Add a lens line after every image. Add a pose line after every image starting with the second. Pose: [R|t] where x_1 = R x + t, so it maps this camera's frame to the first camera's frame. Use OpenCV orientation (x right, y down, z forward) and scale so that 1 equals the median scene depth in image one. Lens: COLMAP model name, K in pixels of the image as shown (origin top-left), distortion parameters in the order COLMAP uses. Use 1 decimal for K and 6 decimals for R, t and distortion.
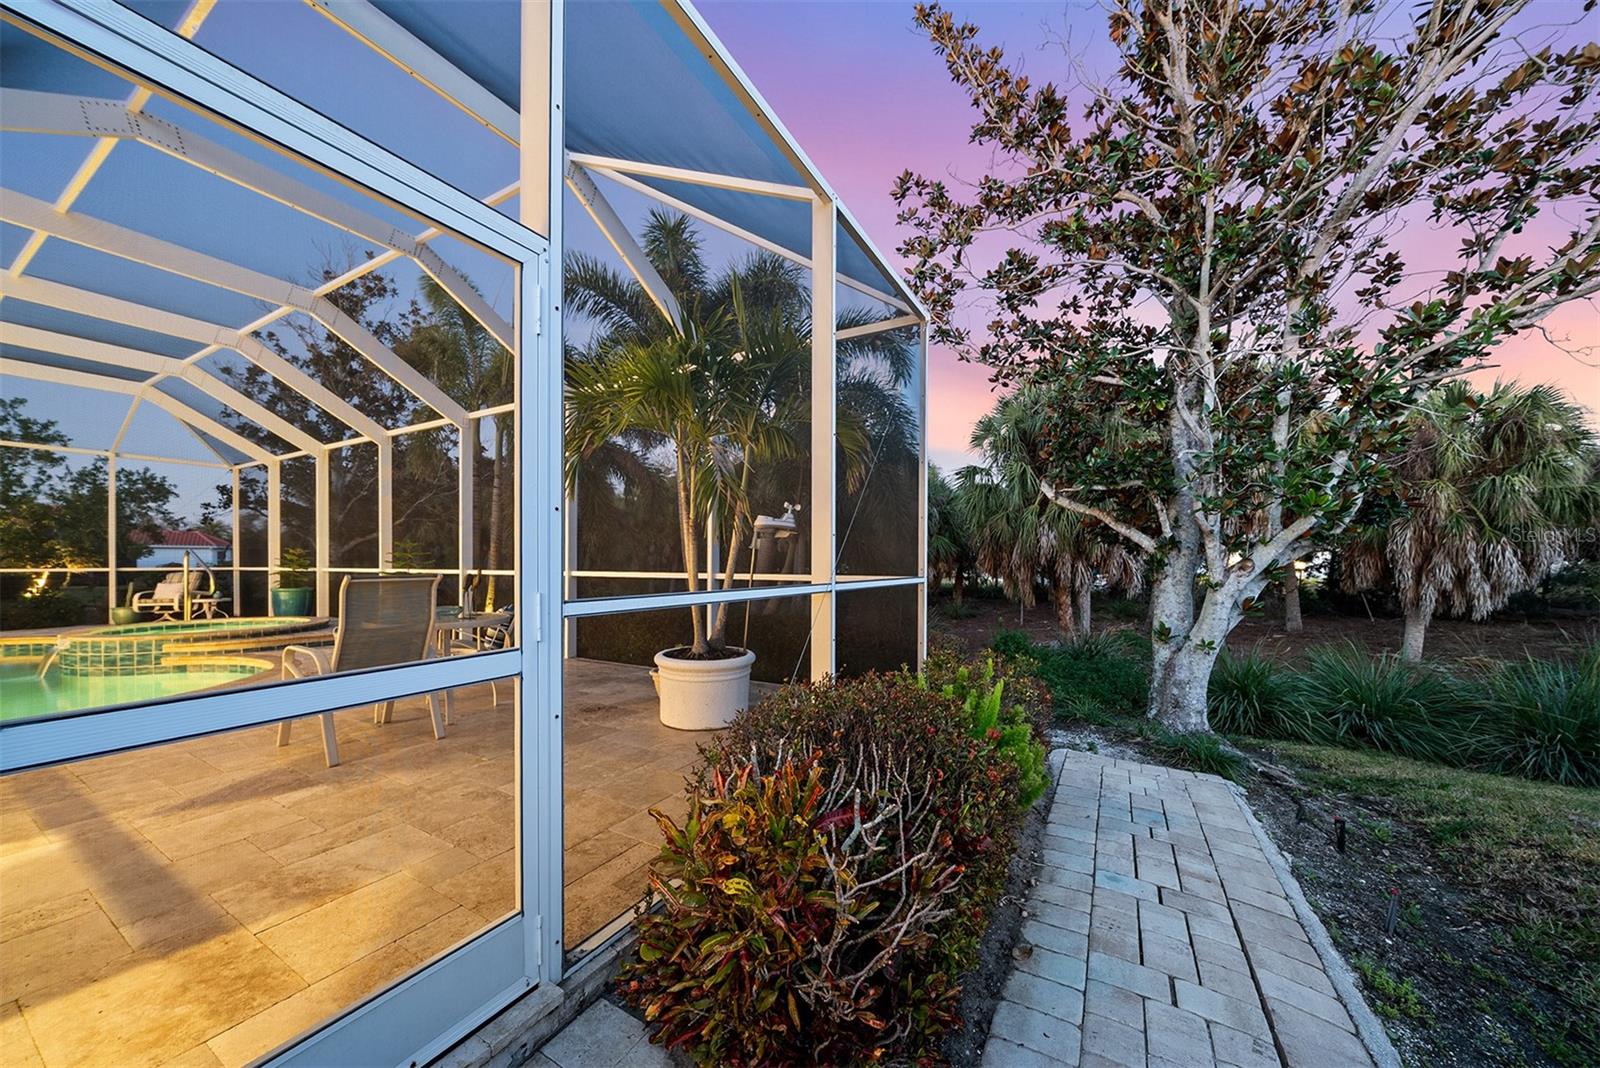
lens RADIAL K [[552.7, 0, 808.3], [0, 552.7, 574.6], [0, 0, 1]] dist [-0.007580, -0.000162]
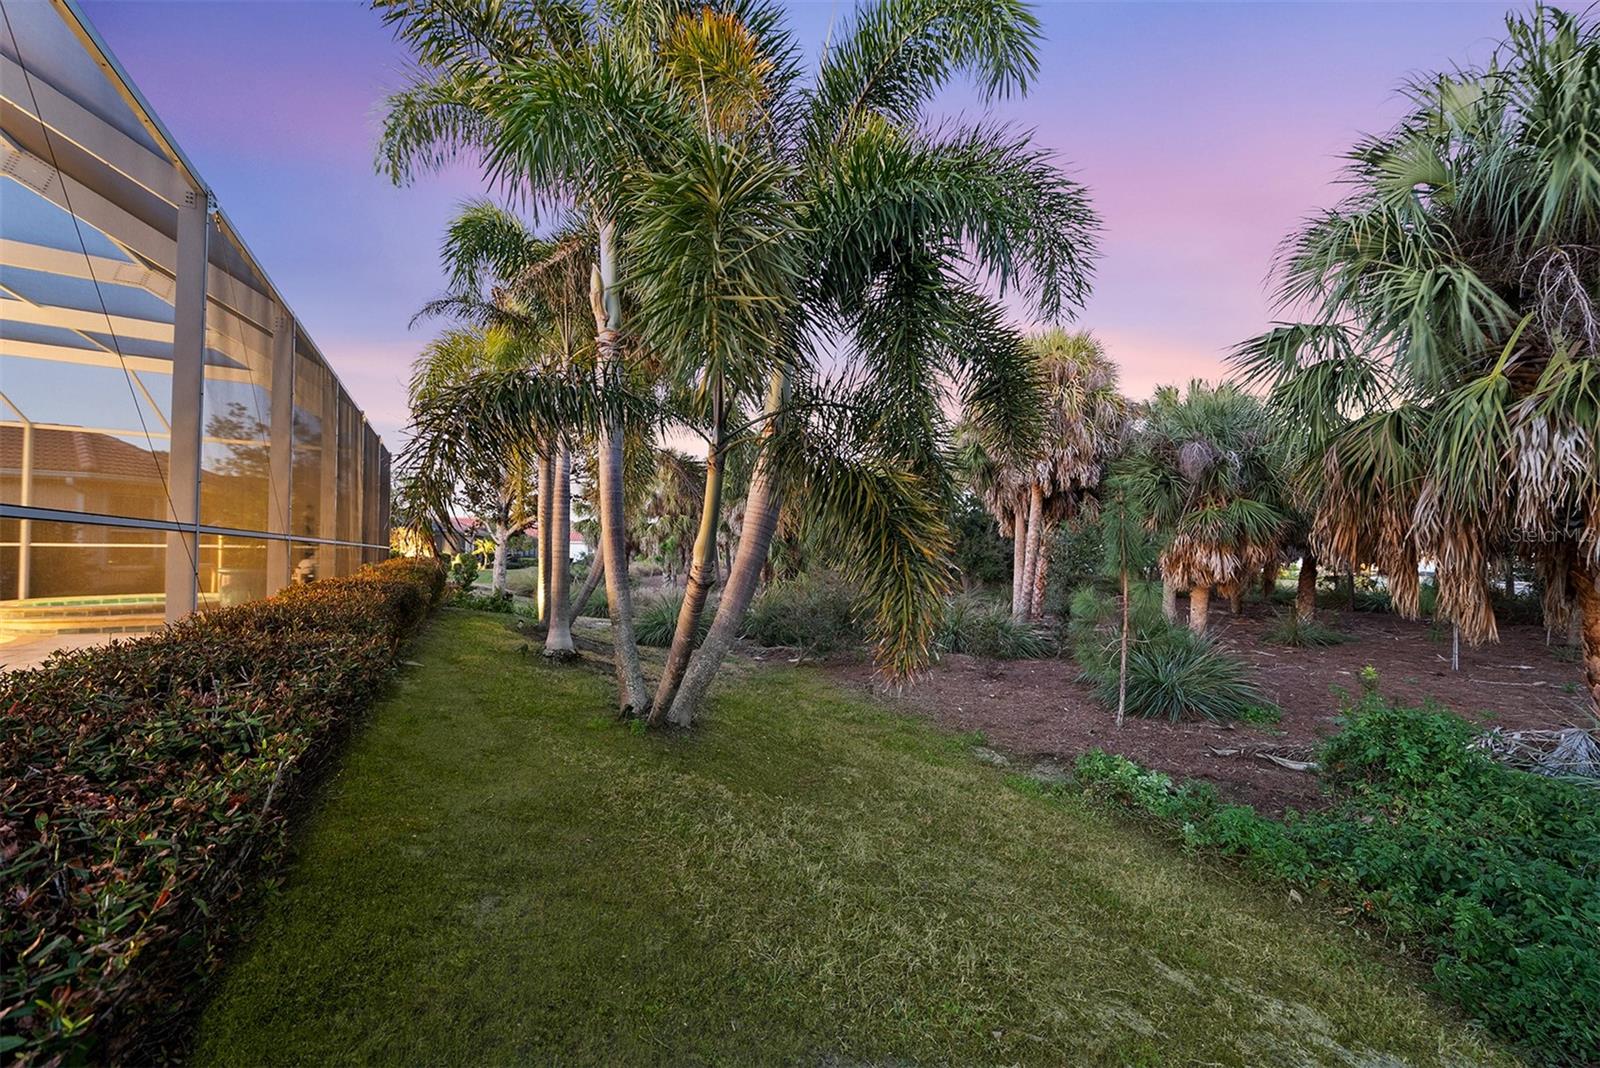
lens RADIAL K [[552.7, 0, 807.3], [0, 552.7, 541.7], [0, 0, 1]] dist [-0.007580, -0.000162]
pose [[0.879280, -0.005456, -0.476275, 0.175900], [-0.018818, 0.998756, -0.046183, 0.013273], [0.475934, 0.049571, 0.878083, 0.452818]]
